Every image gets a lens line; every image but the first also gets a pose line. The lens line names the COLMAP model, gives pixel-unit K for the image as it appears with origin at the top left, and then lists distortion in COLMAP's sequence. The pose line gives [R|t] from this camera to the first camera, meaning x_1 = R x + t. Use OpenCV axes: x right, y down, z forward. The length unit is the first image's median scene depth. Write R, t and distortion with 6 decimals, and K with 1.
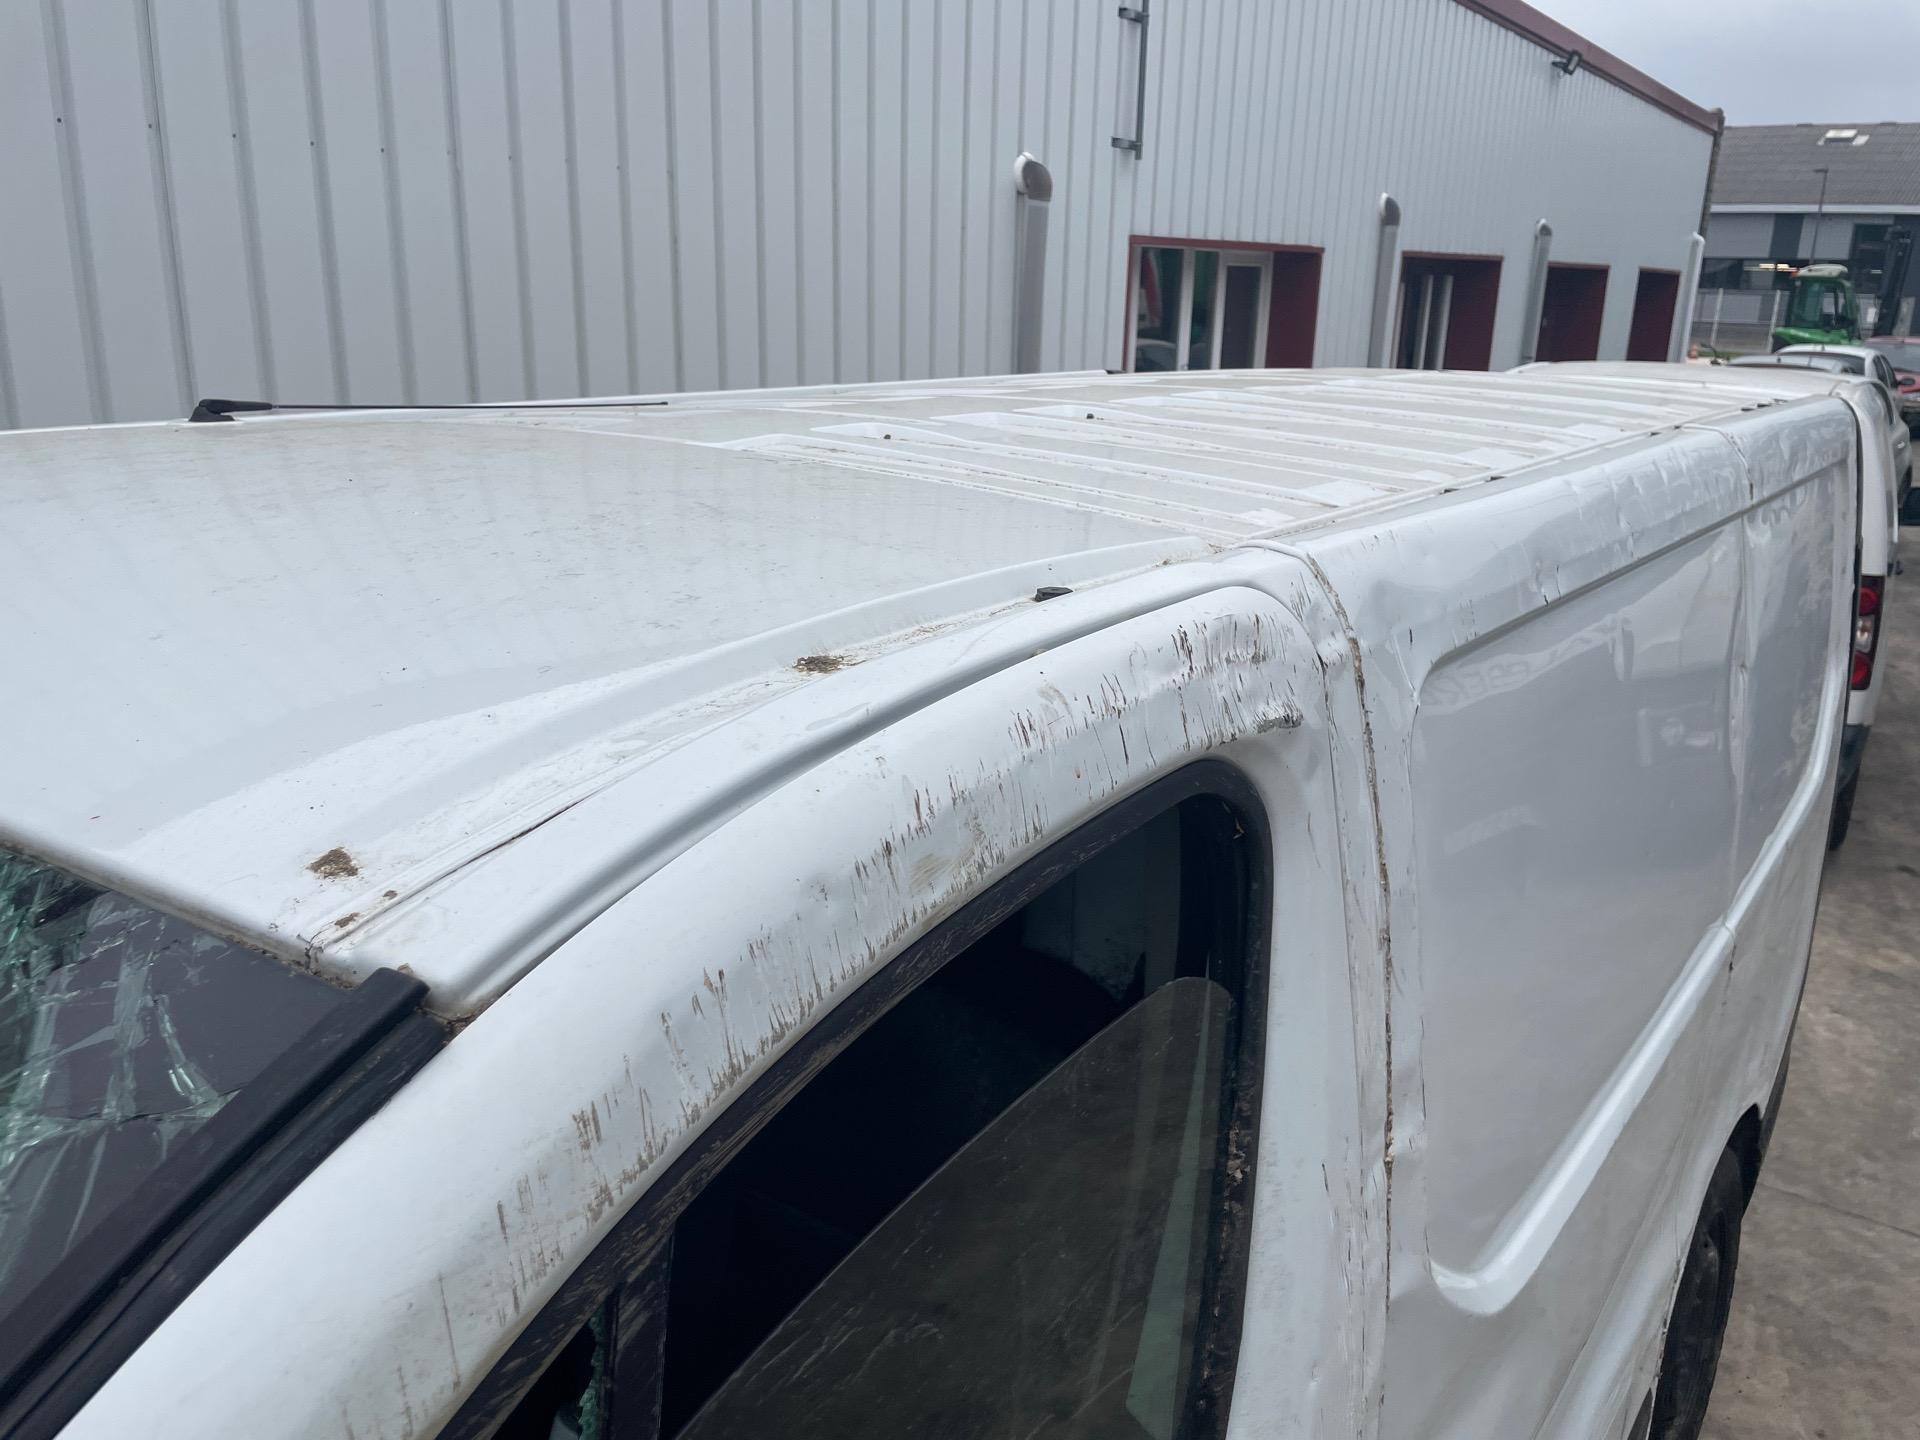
lens RADIAL K [[1439.3, 0, 969.0], [0, 1439.3, 705.3], [0, 0, 1]] dist [0.081486, -0.104796]
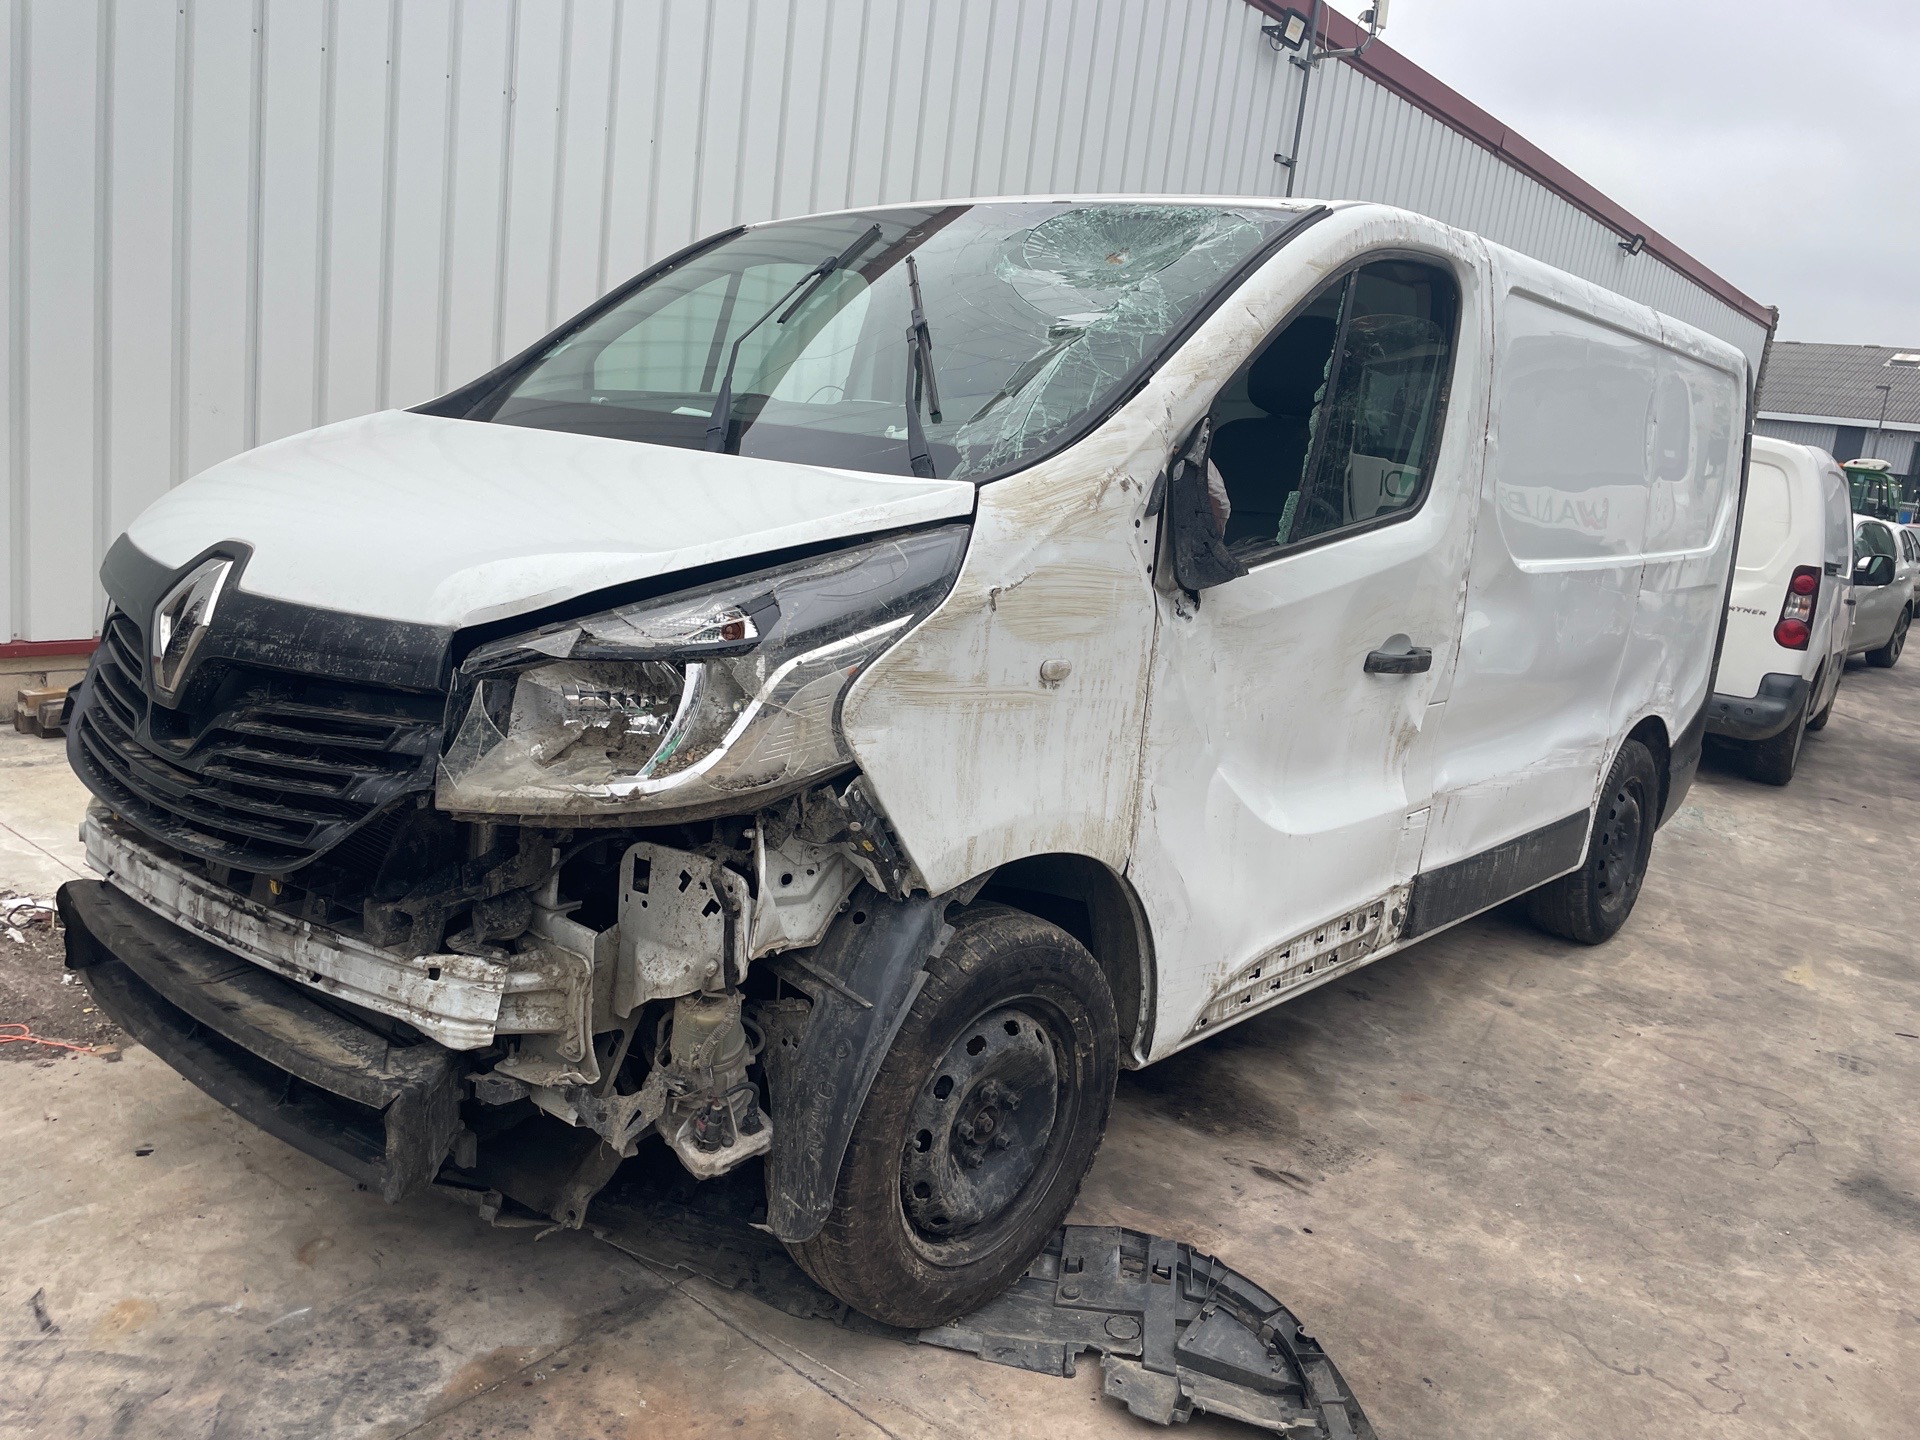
lens RADIAL K [[1419.0, 0, 953.3], [0, 1419.0, 698.9], [0, 0, 1]] dist [0.085002, -0.100146]
pose [[0.994014, 0.099725, -0.044624, -0.172815], [-0.103492, 0.990358, -0.092085, 0.342288], [0.035011, 0.096152, 0.994751, -0.540632]]
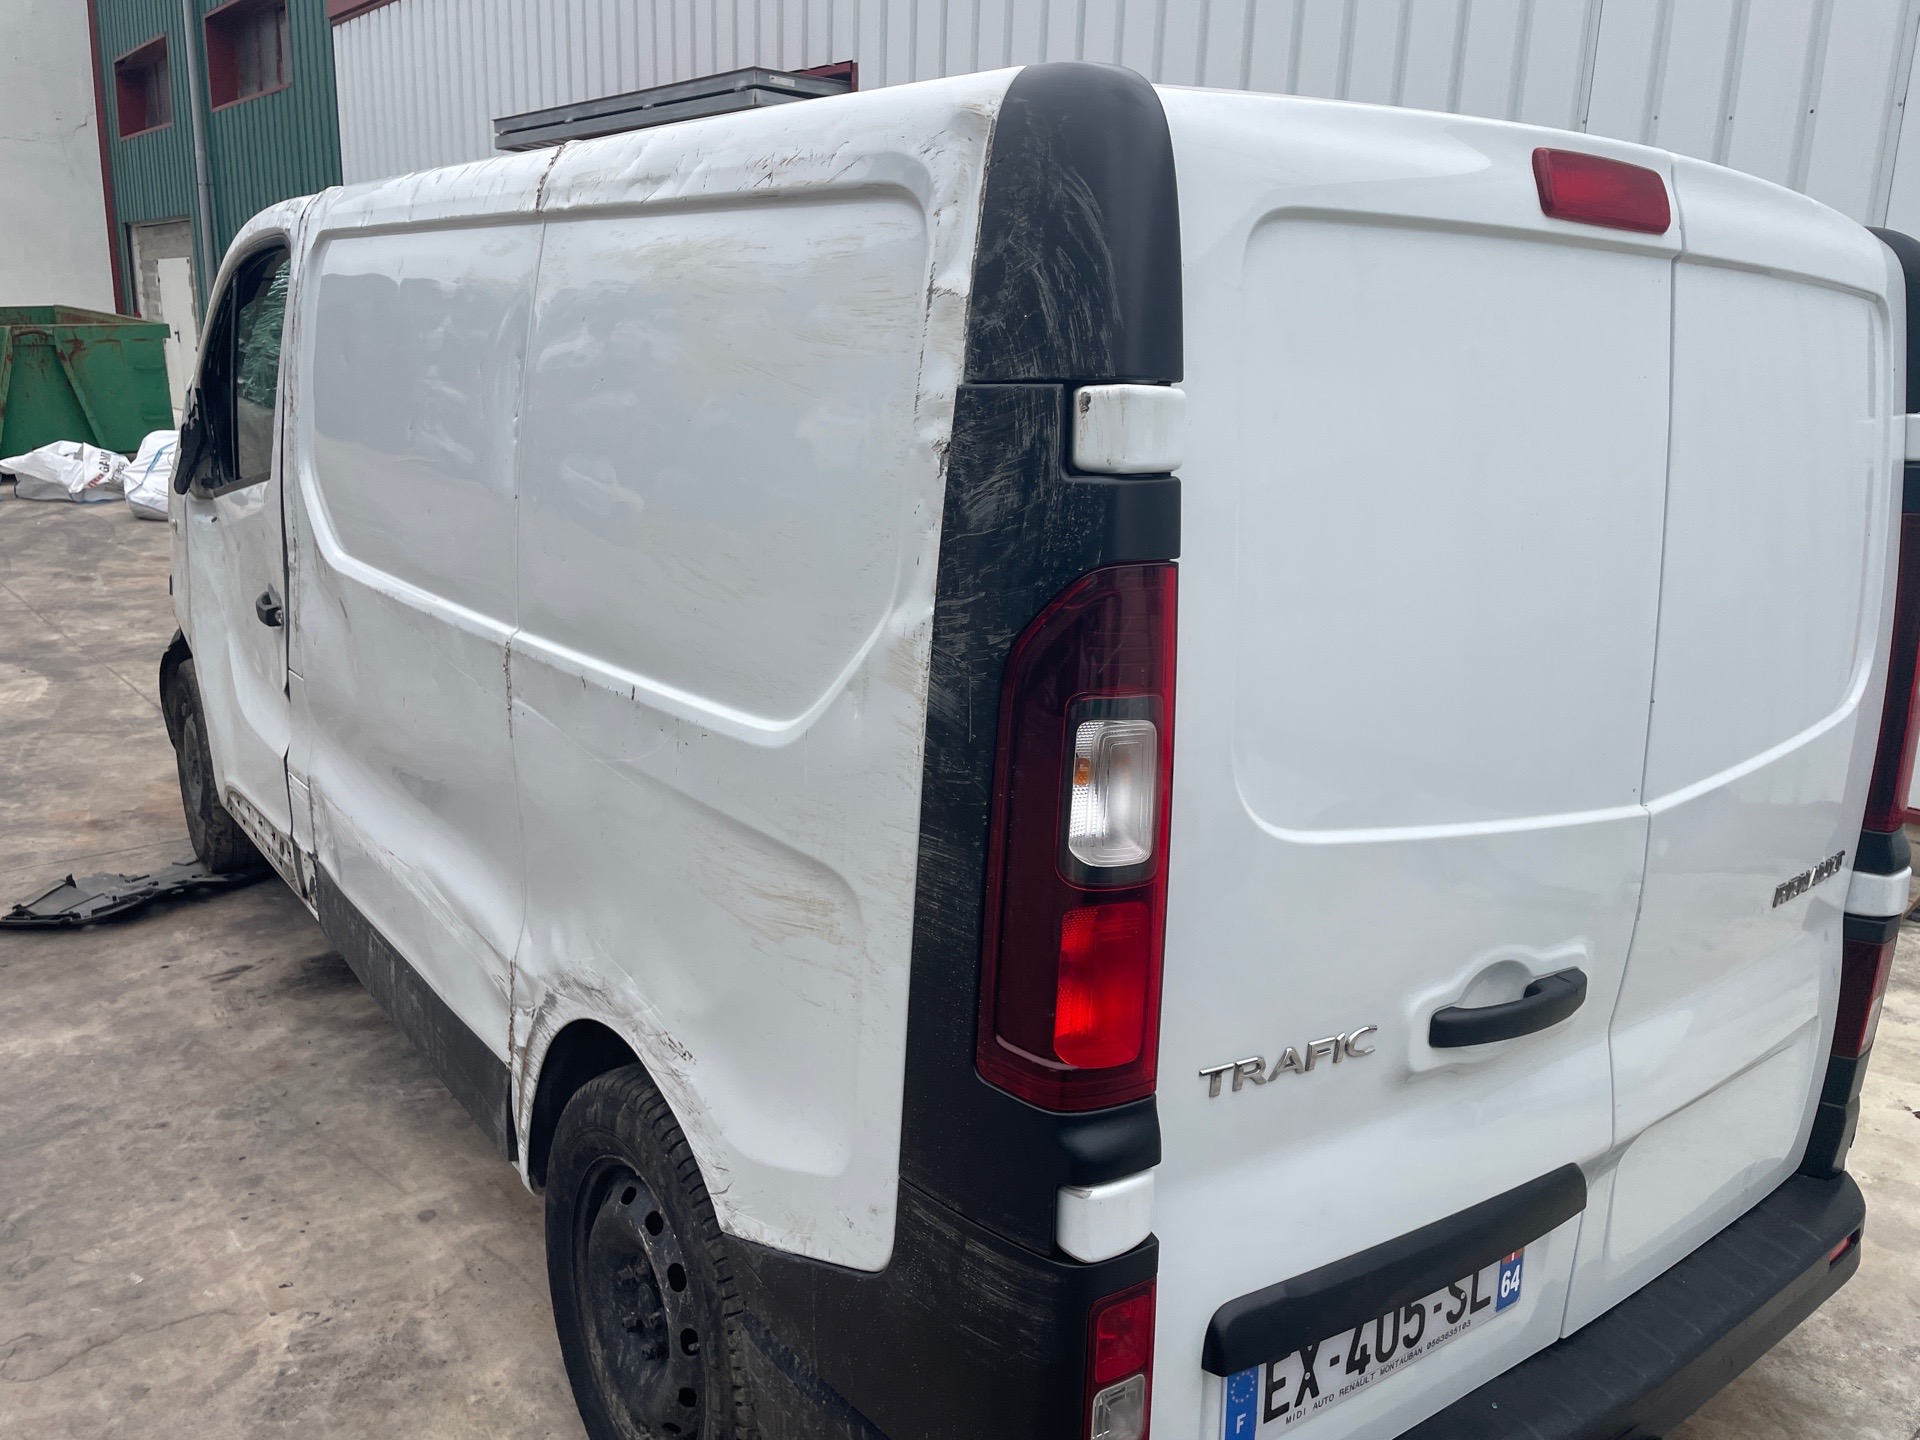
lens RADIAL K [[1449.3, 0, 974.7], [0, 1449.3, 723.3], [0, 0, 1]] dist [0.096030, -0.118997]
pose [[-0.251518, 0.217021, -0.943208, 0.782194], [-0.312745, 0.904032, 0.291404, -0.106939], [0.915931, 0.368277, -0.159508, 0.811458]]
